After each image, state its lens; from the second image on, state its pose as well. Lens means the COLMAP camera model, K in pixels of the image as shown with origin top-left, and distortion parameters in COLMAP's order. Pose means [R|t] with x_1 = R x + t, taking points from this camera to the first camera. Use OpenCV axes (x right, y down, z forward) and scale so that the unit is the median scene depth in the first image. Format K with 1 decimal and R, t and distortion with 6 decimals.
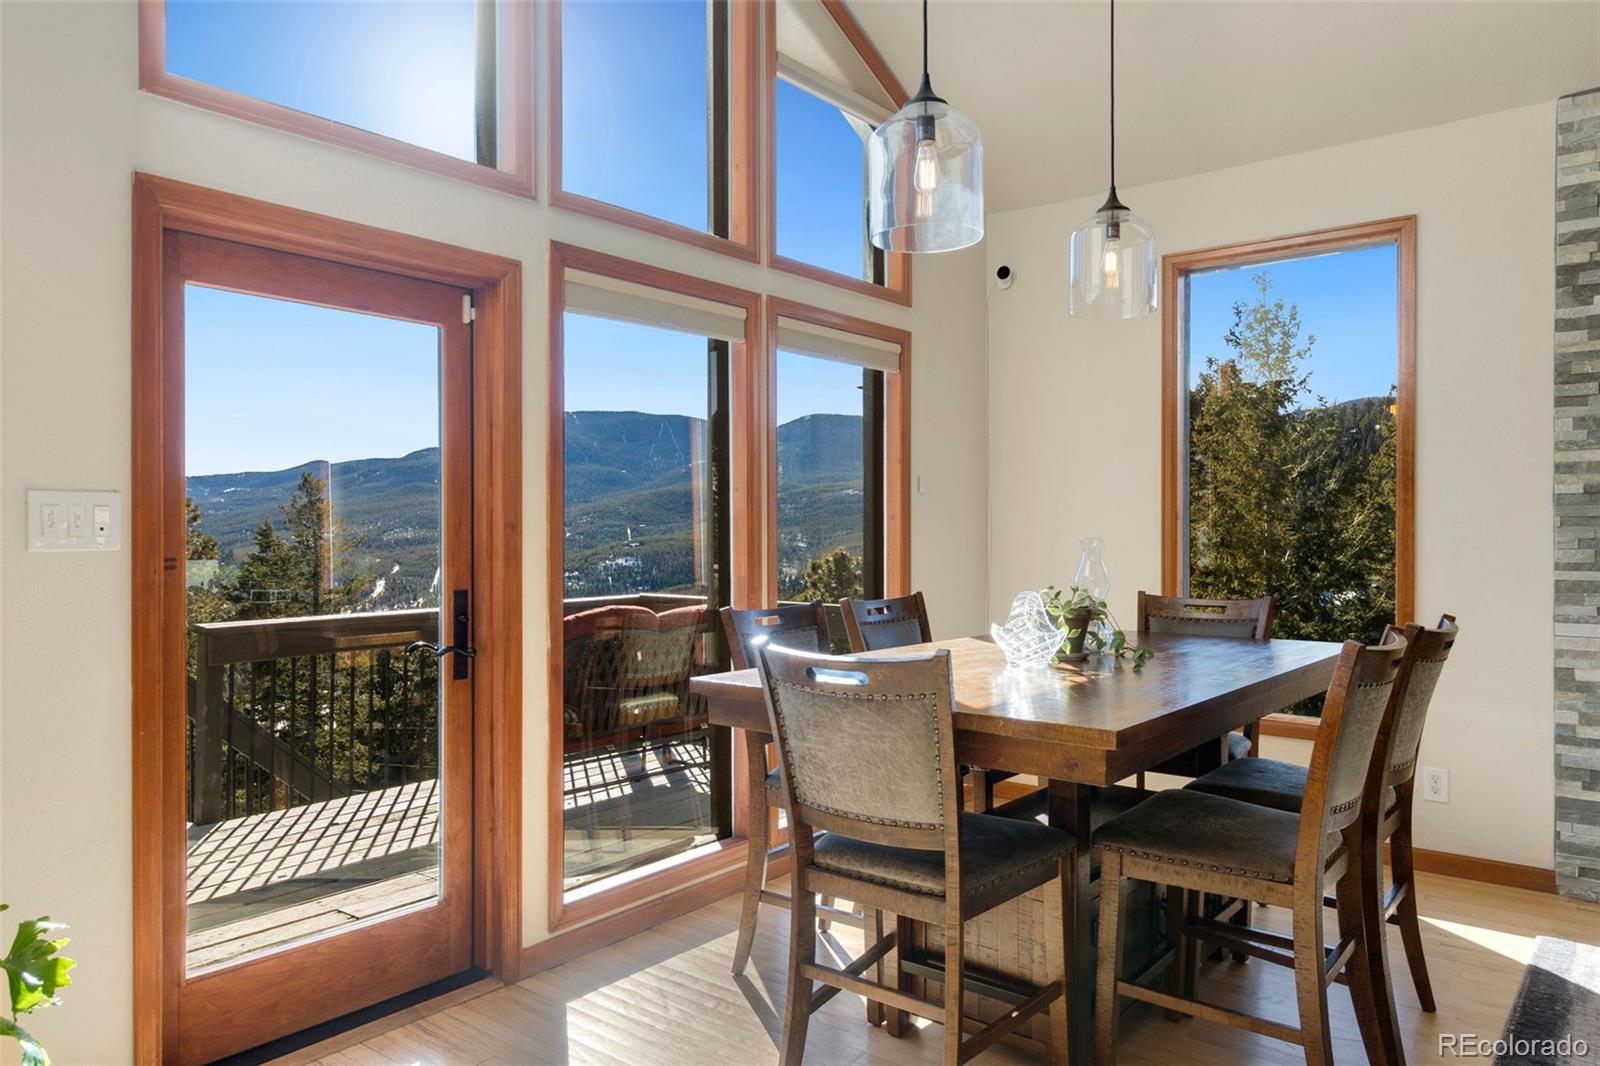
lens RADIAL K [[1073.4, 0, 788.5], [0, 1073.4, 534.8], [0, 0, 1]] dist [0.006167, -0.001986]
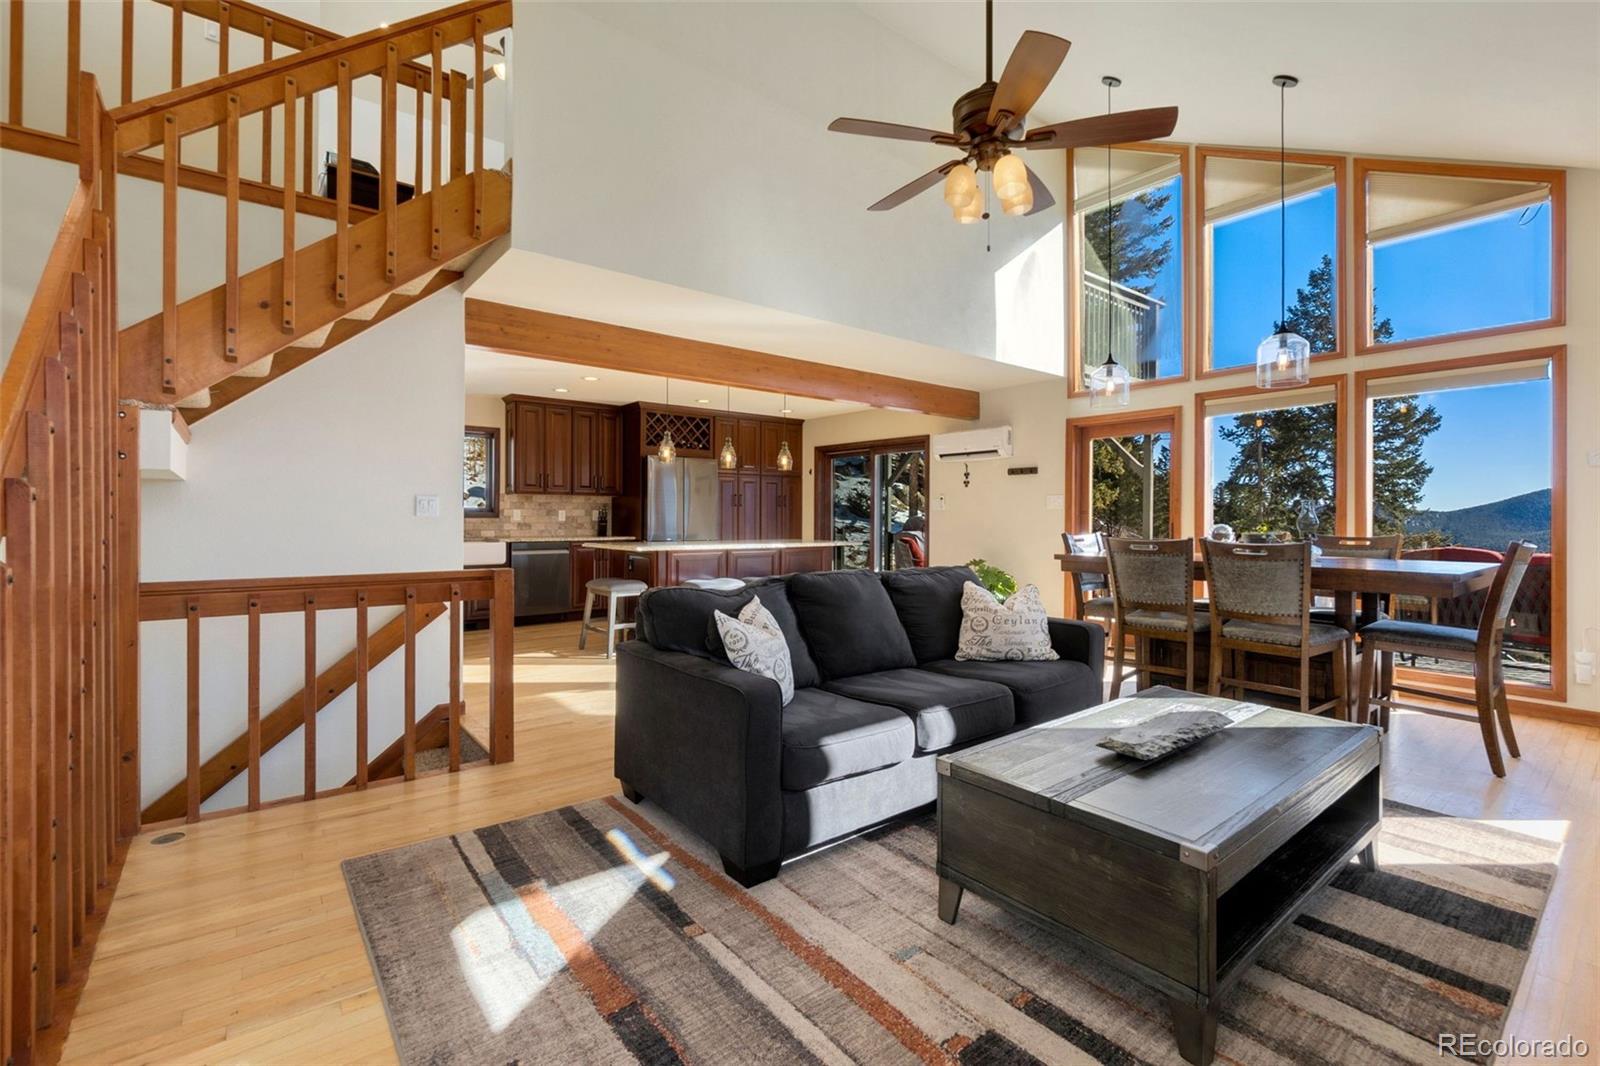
lens RADIAL K [[694.3, 0, 781.5], [0, 694.3, 515.9], [0, 0, 1]] dist [-0.000114, 0.001623]
pose [[-0.220261, 0.000064, -0.975441, 1.421321], [-0.004831, 0.999988, 0.001156, 0.028116], [0.975429, 0.004967, -0.220258, 0.318718]]
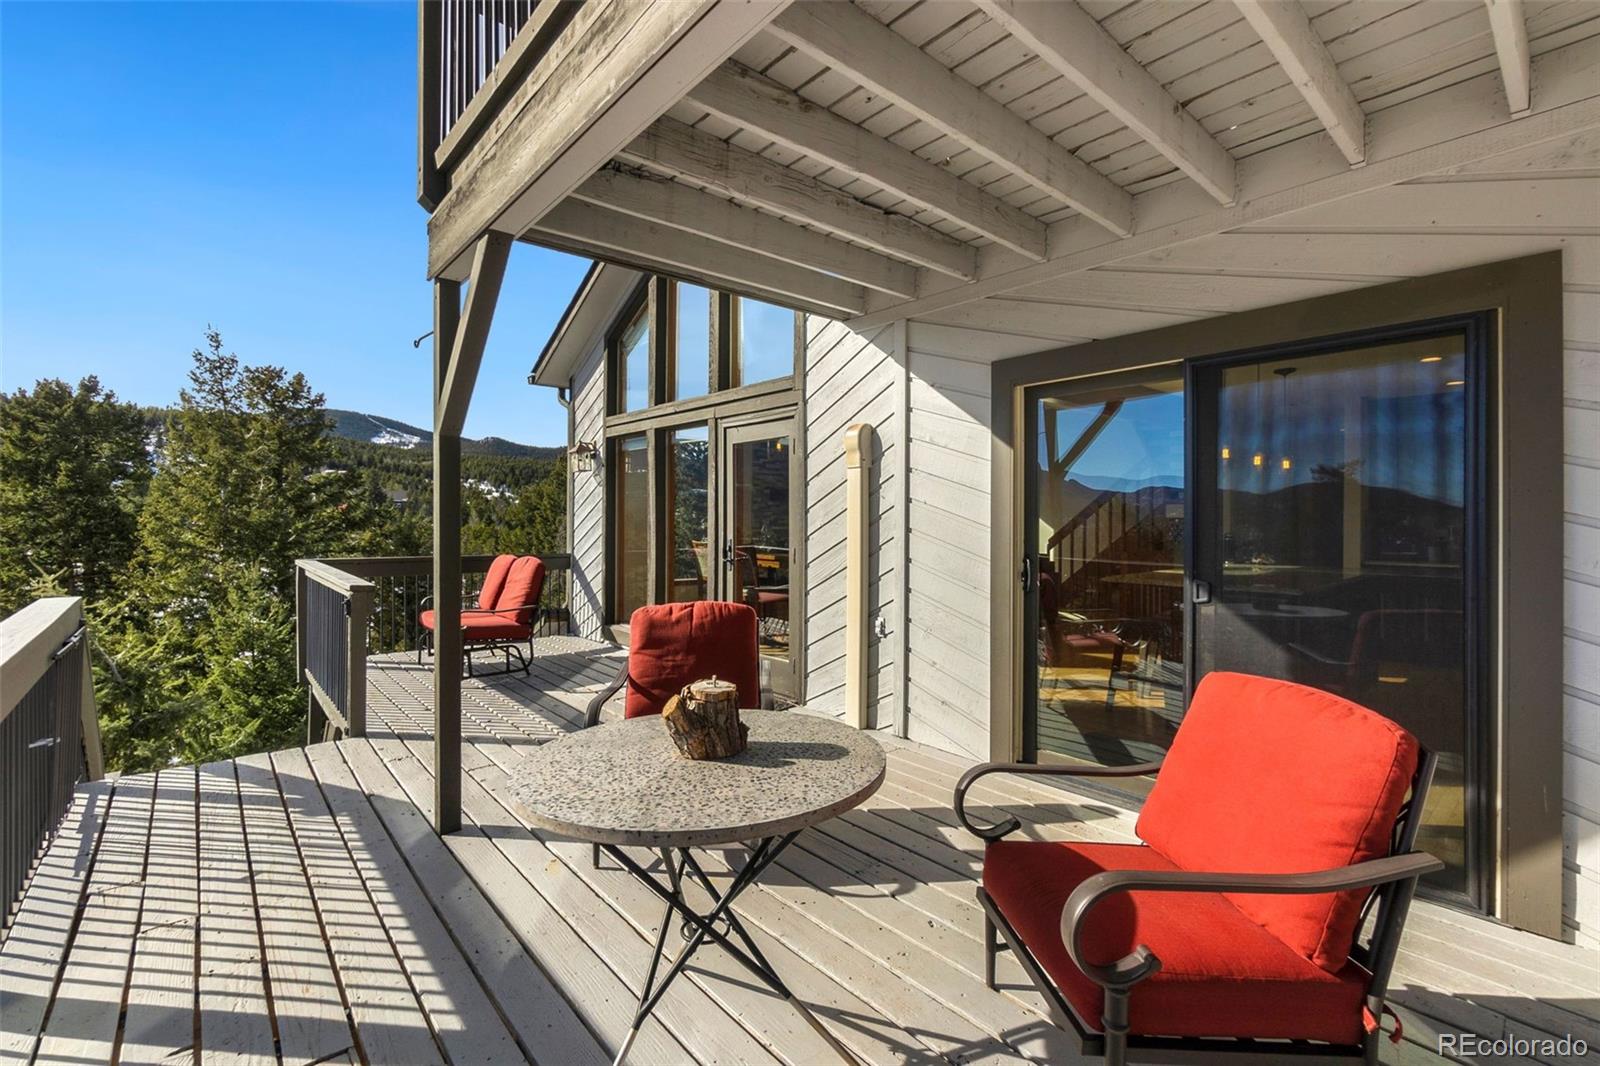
lens RADIAL K [[694.3, 0, 788.0], [0, 694.3, 518.3], [0, 0, 1]] dist [-0.000114, 0.001623]
pose [[0.175205, 0.005444, 0.984517, -1.693433], [-0.006103, 0.999972, -0.004444, 0.005779], [-0.984513, -0.005230, 0.175233, 0.450538]]
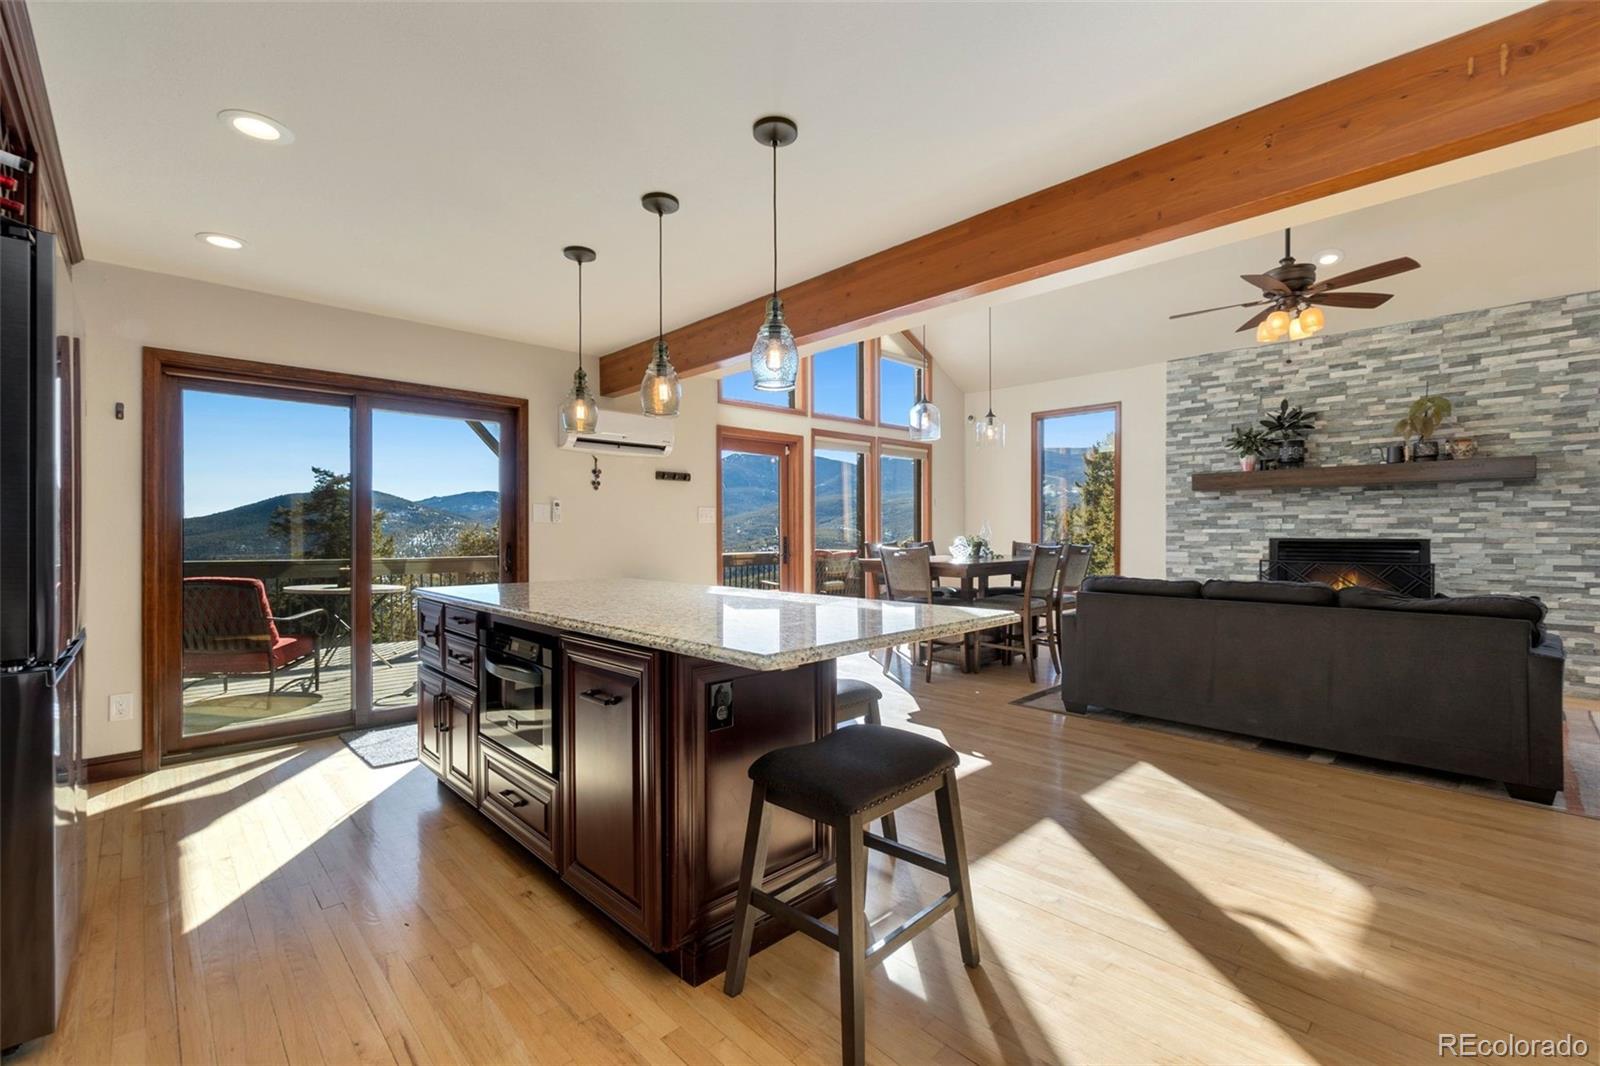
lens RADIAL K [[694.3, 0, 787.4], [0, 694.3, 532.9], [0, 0, 1]] dist [-0.000114, 0.001623]
pose [[0.991705, -0.000650, -0.128532, -0.021491], [0.000926, 0.999997, 0.002087, 0.029026], [0.128530, -0.002188, 0.991703, -0.897253]]
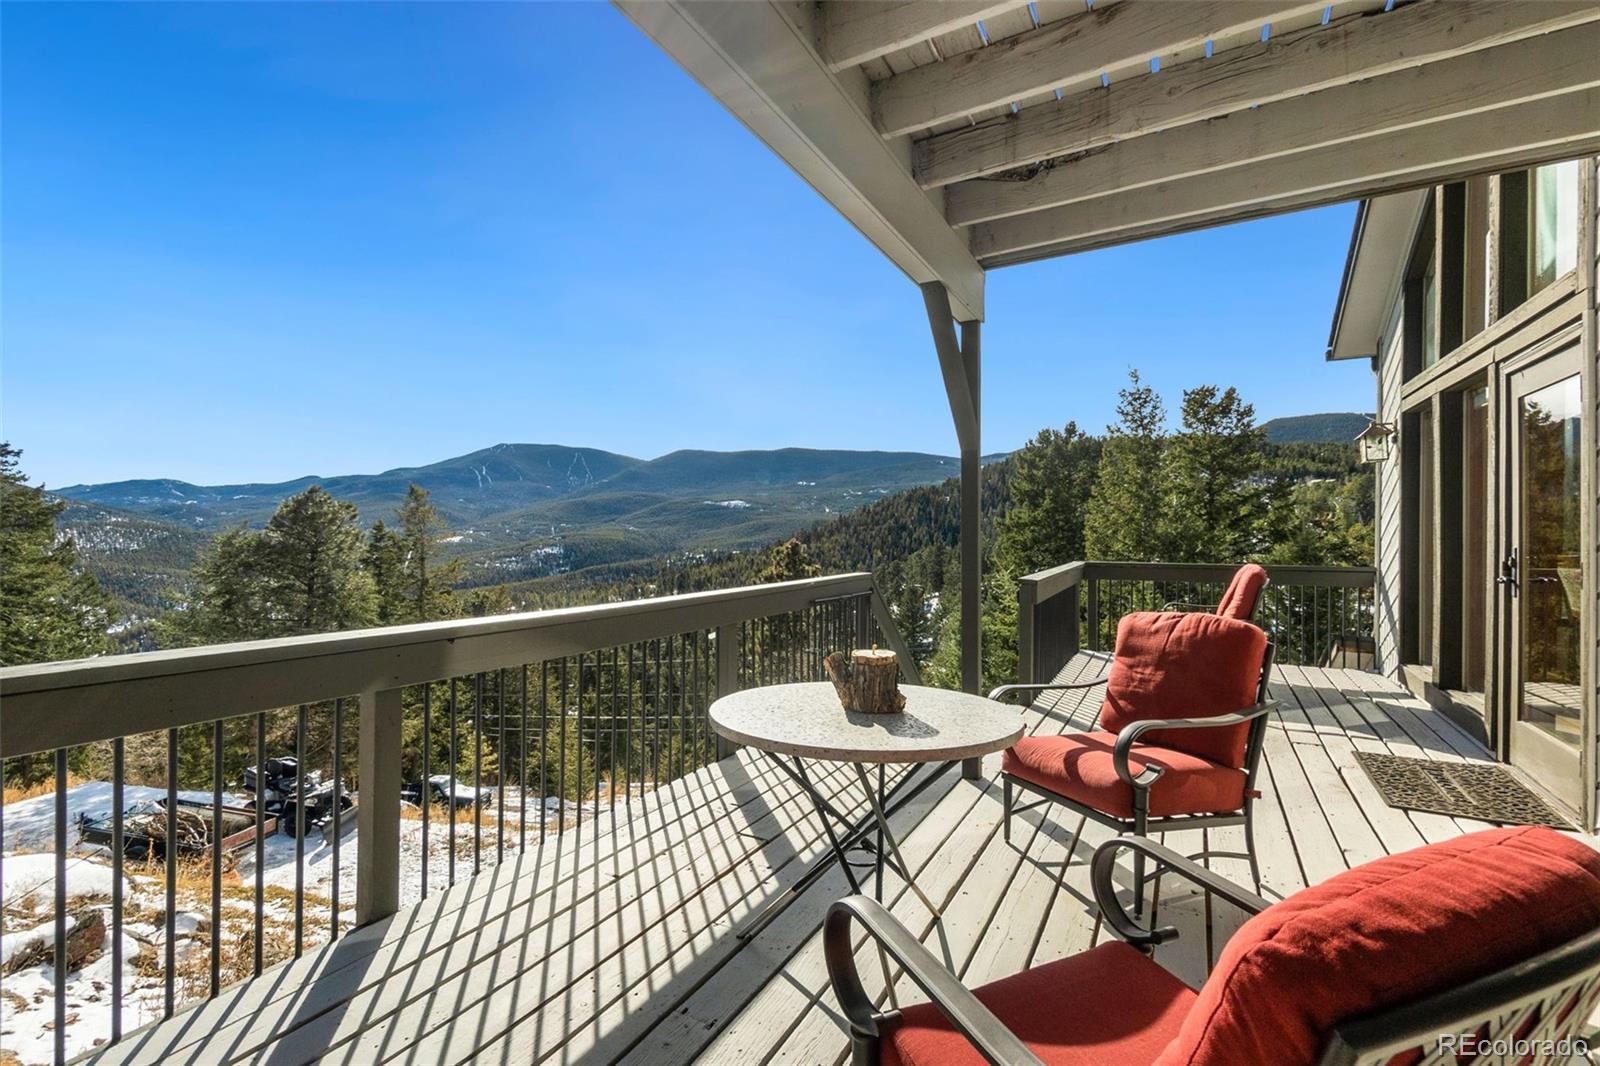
lens RADIAL K [[724.2, 0, 795.6], [0, 724.2, 538.7], [0, 0, 1]] dist [0.005731, -0.000413]
pose [[0.983886, 0.000131, 0.178797, -1.369545], [-0.001885, 0.999952, 0.009645, 0.025586], [-0.178787, -0.009827, 0.983839, 0.002800]]
